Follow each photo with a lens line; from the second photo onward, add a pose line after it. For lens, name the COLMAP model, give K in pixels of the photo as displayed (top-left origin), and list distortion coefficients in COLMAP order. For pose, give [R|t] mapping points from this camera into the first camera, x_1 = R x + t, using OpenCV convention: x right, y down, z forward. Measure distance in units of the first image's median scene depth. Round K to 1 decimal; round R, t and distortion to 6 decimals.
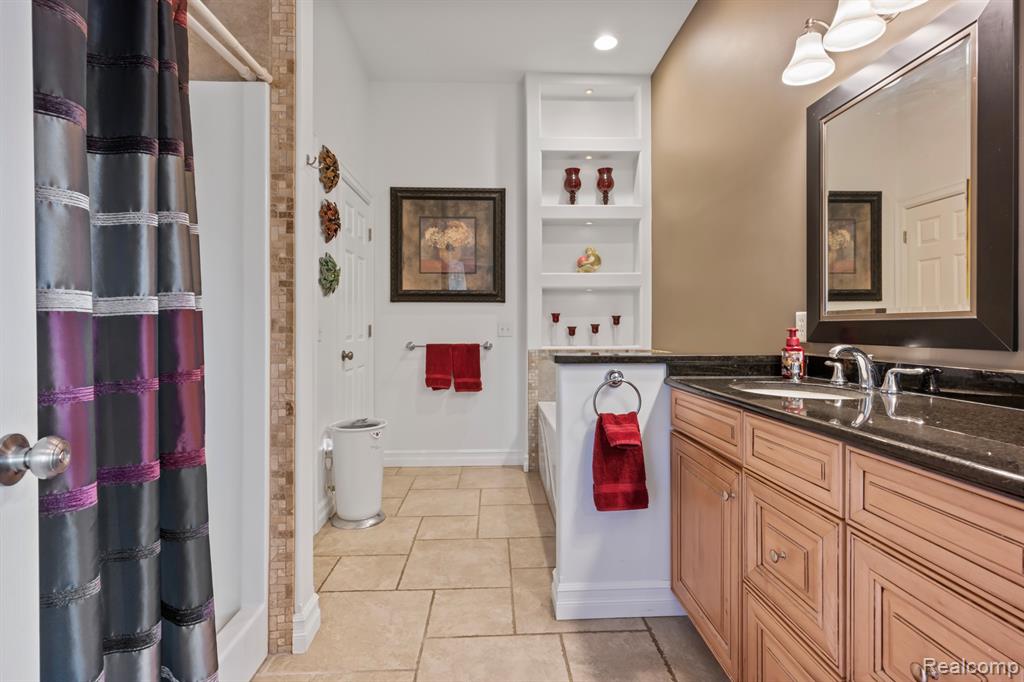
lens RADIAL K [[491.3, 0, 514.8], [0, 491.3, 333.7], [0, 0, 1]] dist [-0.000812, 0.001854]
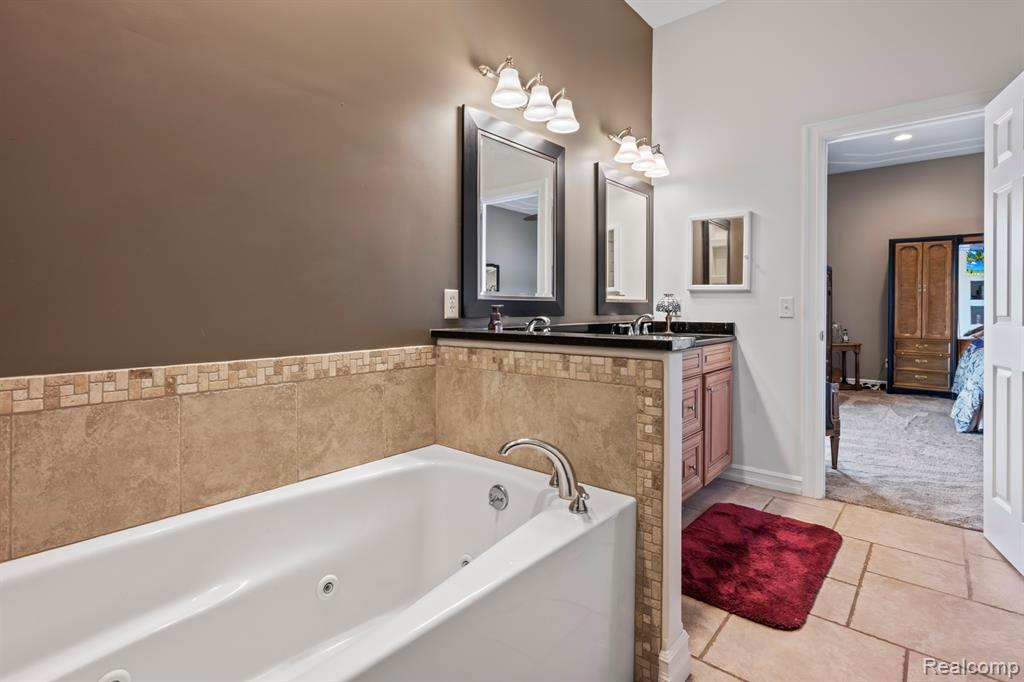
lens RADIAL K [[500.2, 0, 512.5], [0, 500.2, 312.0], [0, 0, 1]] dist [-0.000469, 0.003157]
pose [[-0.730788, -0.002950, 0.682598, -0.256908], [0.008237, 0.999880, 0.013140, -0.009534], [-0.682554, 0.015225, -0.730676, 1.801994]]
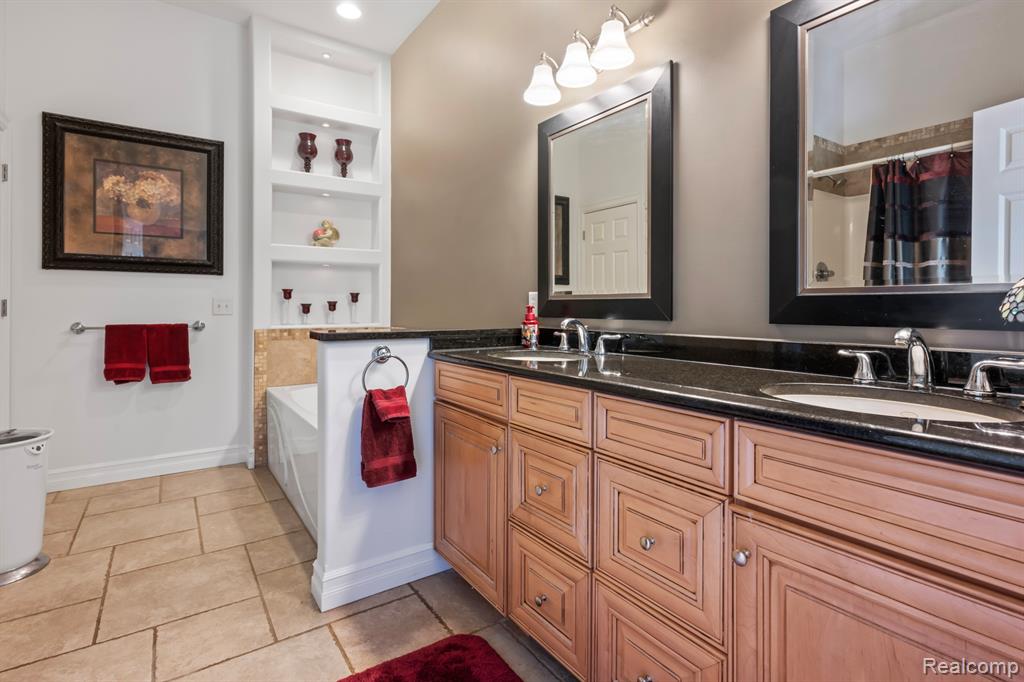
lens RADIAL K [[500.2, 0, 512.5], [0, 500.2, 312.0], [0, 0, 1]] dist [-0.000469, 0.003157]
pose [[0.847023, -0.002260, 0.531551, -0.116976], [0.002778, 0.999996, -0.000175, 0.004849], [-0.531549, 0.001624, 0.847026, -0.014103]]
